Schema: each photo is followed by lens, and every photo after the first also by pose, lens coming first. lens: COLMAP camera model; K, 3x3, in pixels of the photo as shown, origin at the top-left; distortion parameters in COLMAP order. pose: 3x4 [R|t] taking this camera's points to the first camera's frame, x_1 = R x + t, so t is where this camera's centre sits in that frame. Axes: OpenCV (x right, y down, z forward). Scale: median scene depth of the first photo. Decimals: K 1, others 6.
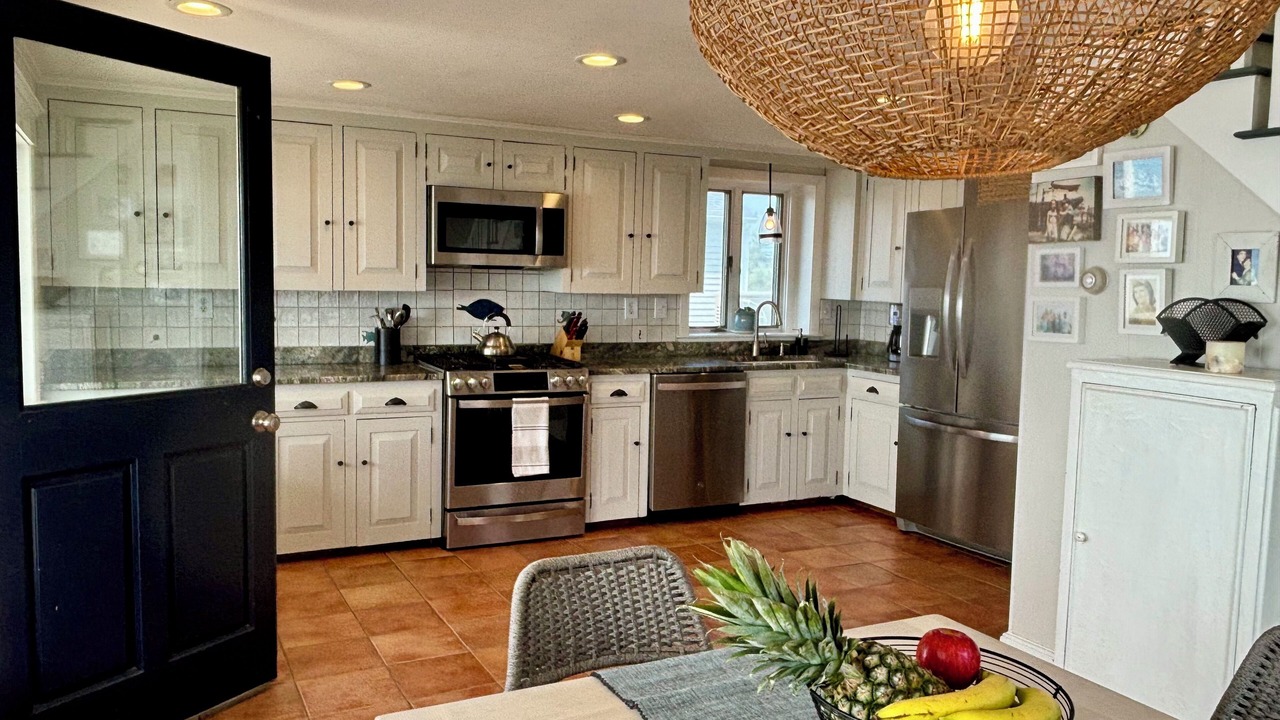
lens RADIAL K [[983.9, 0, 642.1], [0, 983.9, 367.6], [0, 0, 1]] dist [0.009214, -0.014211]
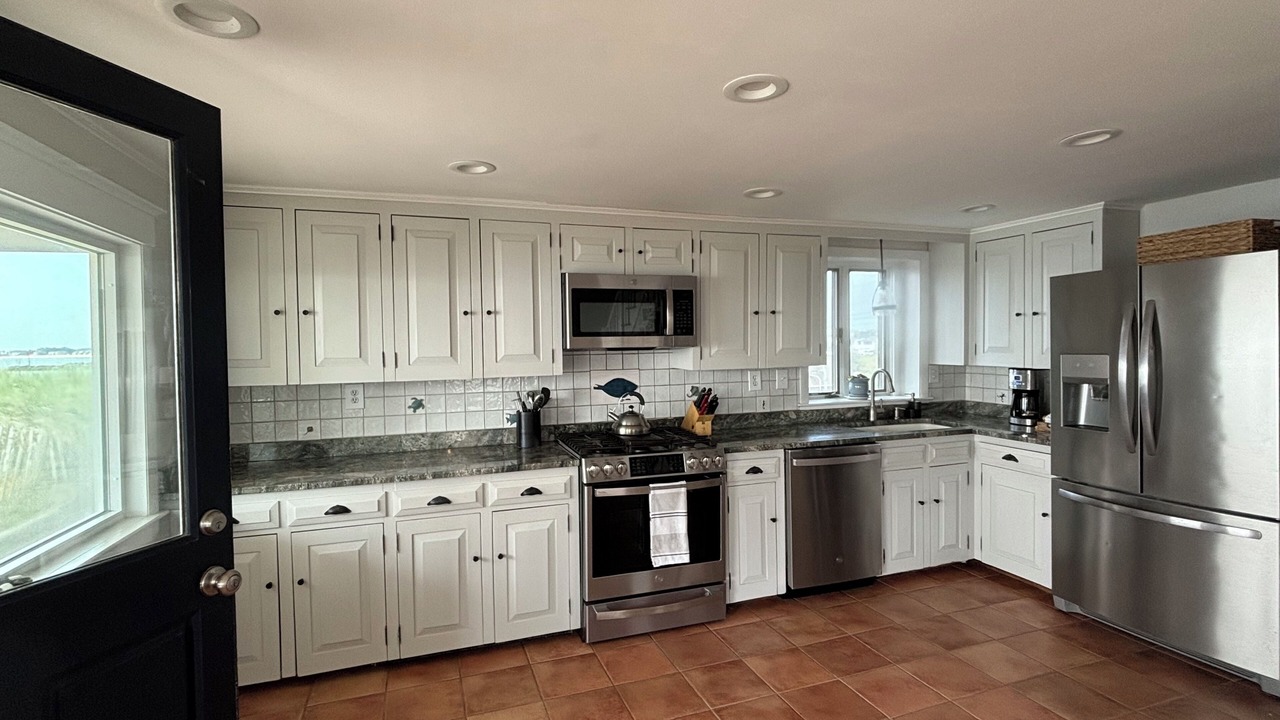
lens RADIAL K [[625.2, 0, 637.1], [0, 625.2, 358.7], [0, 0, 1]] dist [-0.000489, -0.000027]
pose [[0.990493, -0.034732, -0.133106, -0.052873], [0.025806, 0.997338, -0.068203, -0.046669], [0.135120, 0.064120, 0.988752, 0.350909]]
